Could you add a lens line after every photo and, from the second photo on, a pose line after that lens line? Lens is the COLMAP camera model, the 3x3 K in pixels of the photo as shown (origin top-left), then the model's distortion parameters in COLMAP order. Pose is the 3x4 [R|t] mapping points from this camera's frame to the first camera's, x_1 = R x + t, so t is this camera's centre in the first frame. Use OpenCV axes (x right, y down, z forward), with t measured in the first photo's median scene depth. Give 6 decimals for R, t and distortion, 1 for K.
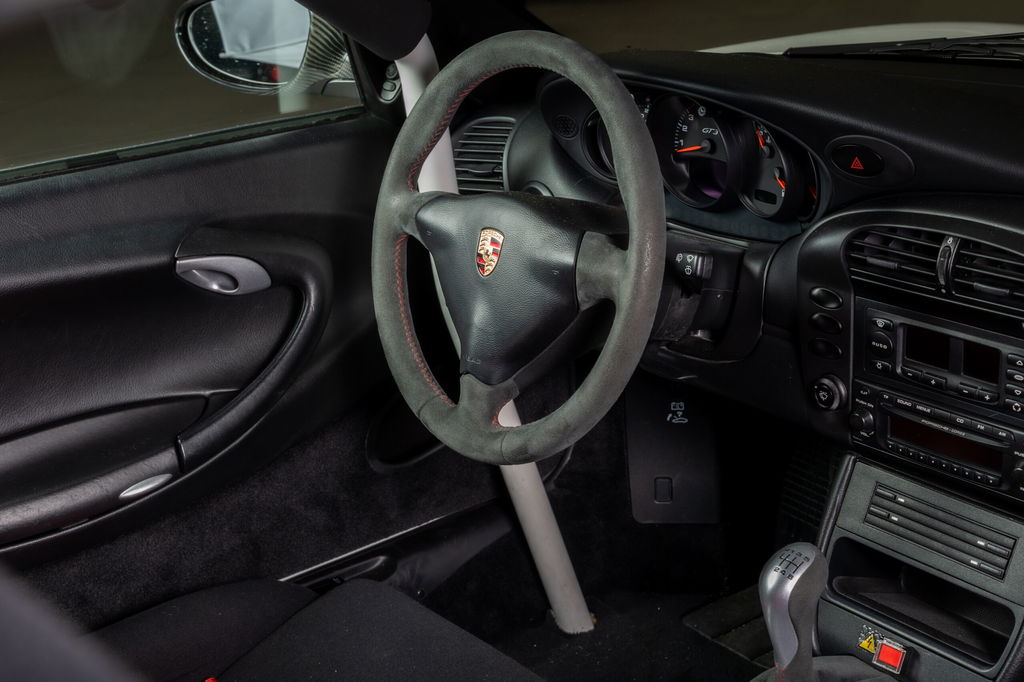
lens RADIAL K [[1635.0, 0, 517.8], [0, 1635.0, 337.2], [0, 0, 1]] dist [0.051748, 0.000000]
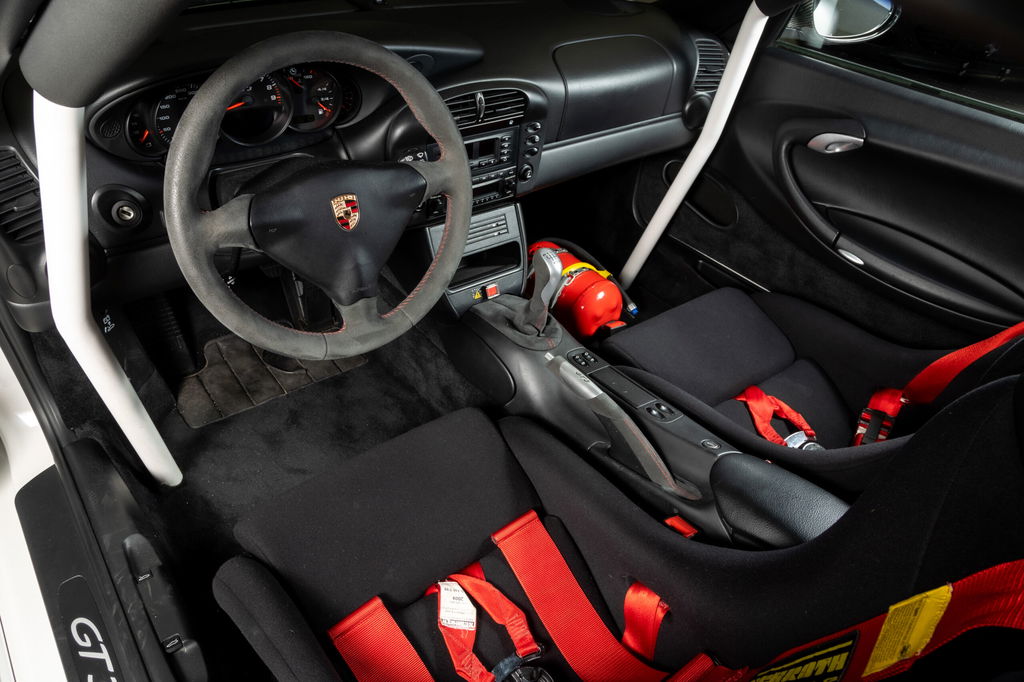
lens RADIAL K [[699.8, 0, 511.6], [0, 699.8, 341.2], [0, 0, 1]] dist [0.001938, 0.000005]
pose [[-0.049738, -0.558244, 0.828185, -0.566316], [0.235783, 0.799210, 0.552874, -0.255835], [-0.970532, 0.222771, 0.091873, 0.846767]]
